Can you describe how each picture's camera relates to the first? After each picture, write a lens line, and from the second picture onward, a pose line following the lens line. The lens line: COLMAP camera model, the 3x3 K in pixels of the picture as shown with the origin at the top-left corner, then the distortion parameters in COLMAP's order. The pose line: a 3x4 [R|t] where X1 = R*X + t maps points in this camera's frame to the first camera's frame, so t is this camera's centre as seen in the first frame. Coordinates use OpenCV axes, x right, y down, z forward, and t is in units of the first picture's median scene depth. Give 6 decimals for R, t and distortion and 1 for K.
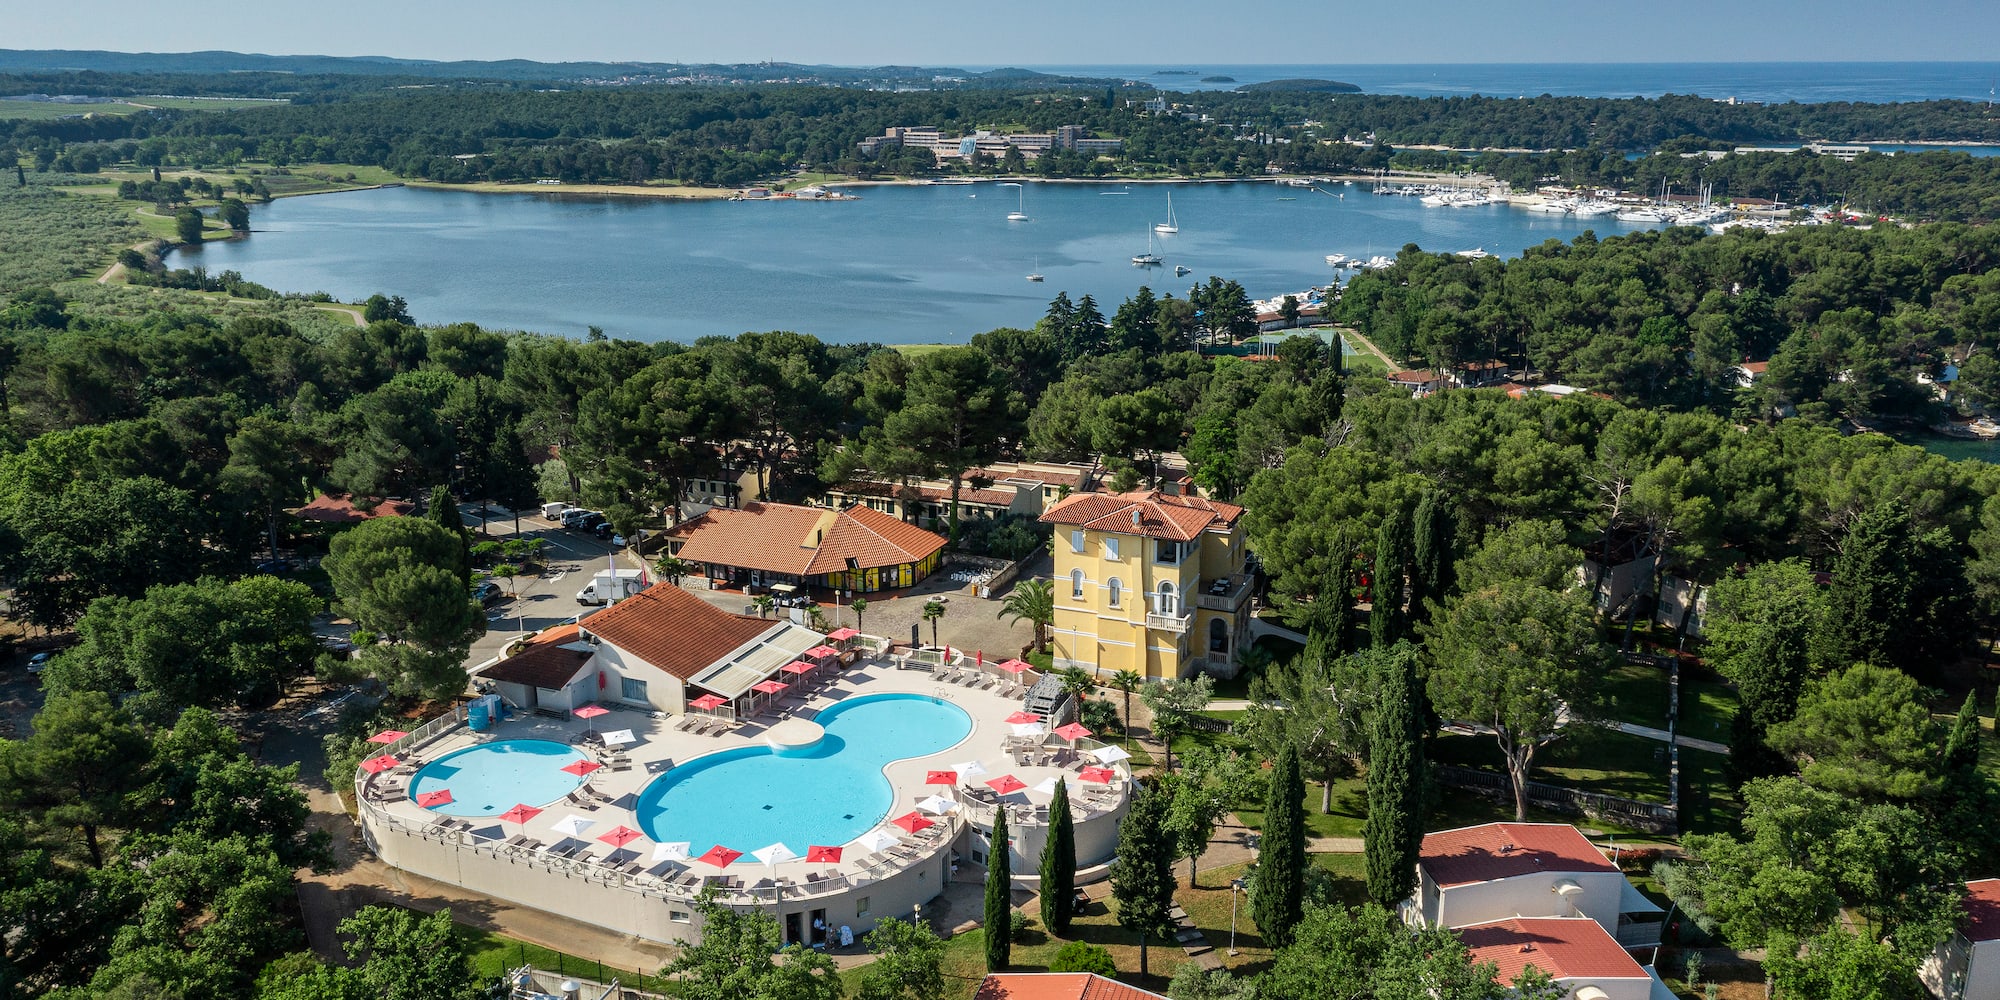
lens RADIAL K [[1519.5, 0, 1000.0], [0, 1519.5, 500.0], [0, 0, 1]] dist [0.004038, 0.003506]
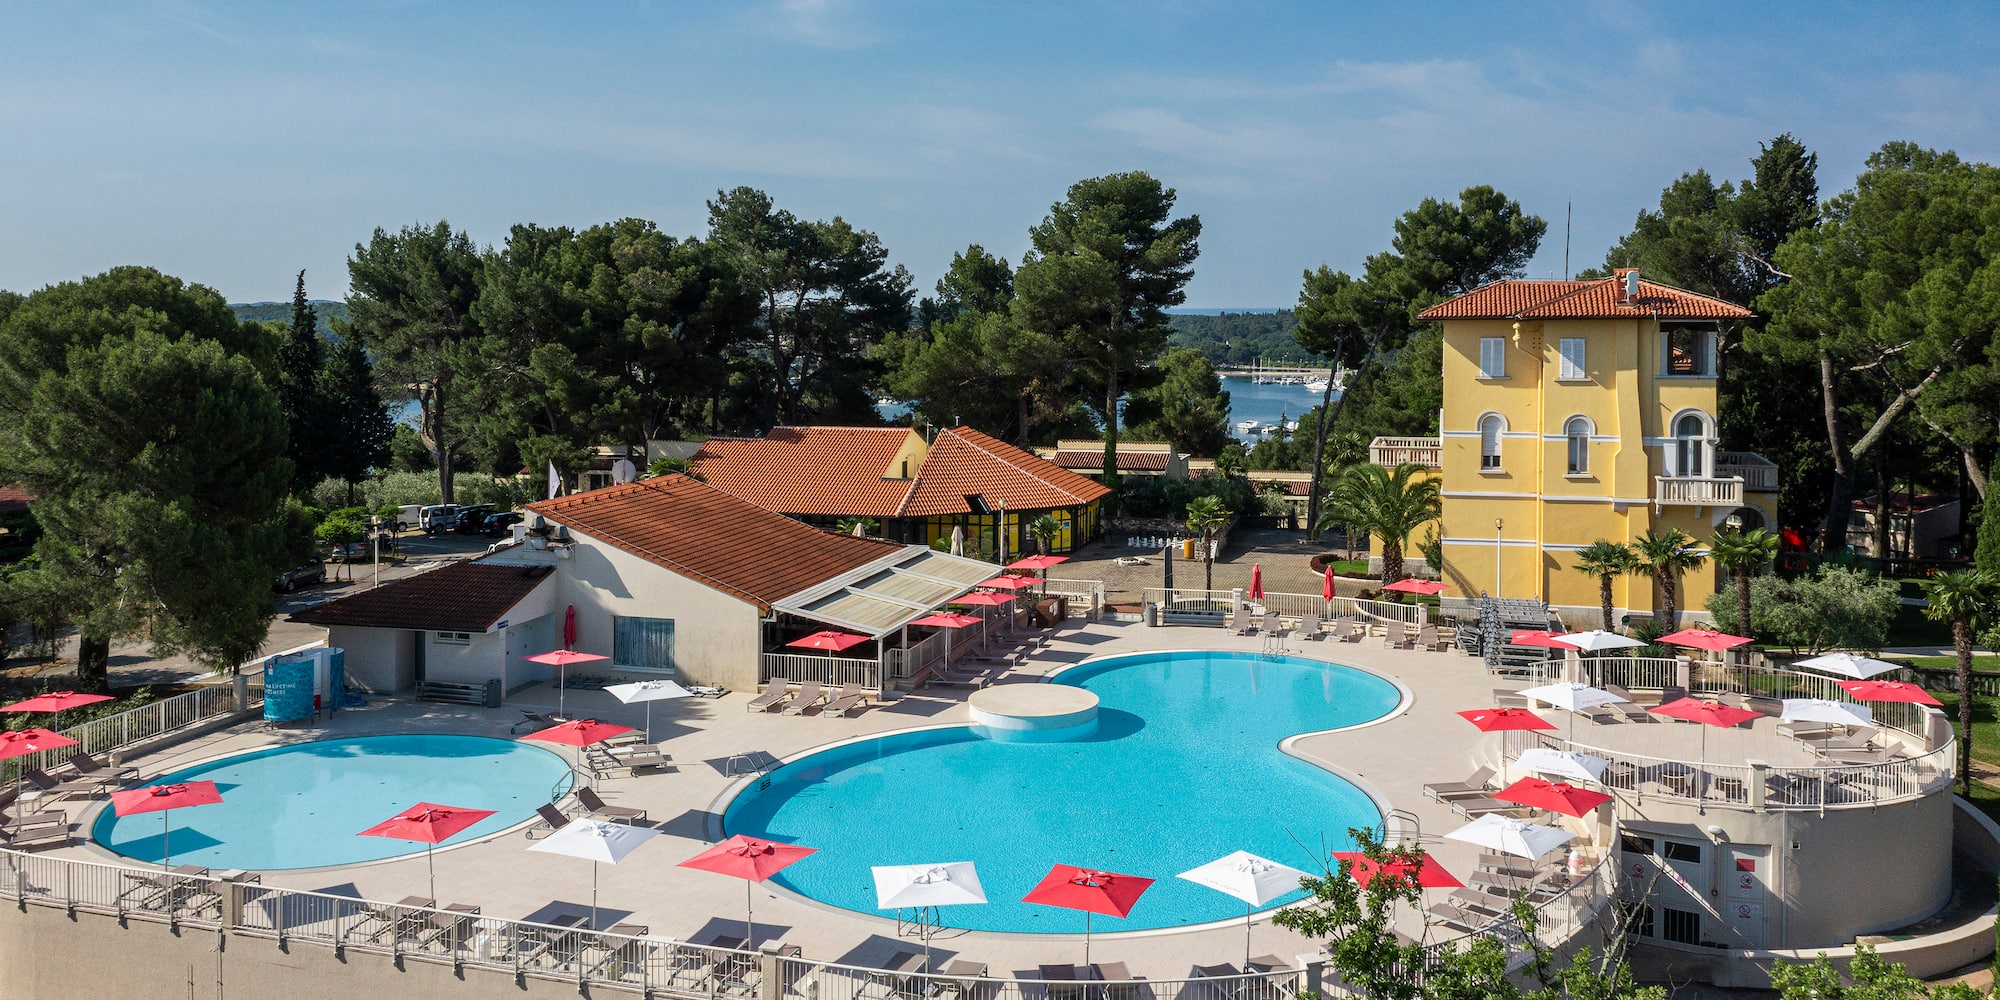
lens RADIAL K [[1575.9, 0, 1002.6], [0, 1575.9, 314.0], [0, 0, 1]] dist [0.003900, 0.001988]
pose [[0.993647, 0.000793, 0.112537, -0.147701], [0.029788, 0.962457, -0.269796, 0.127603], [-0.108526, 0.271435, 0.956319, 0.400643]]
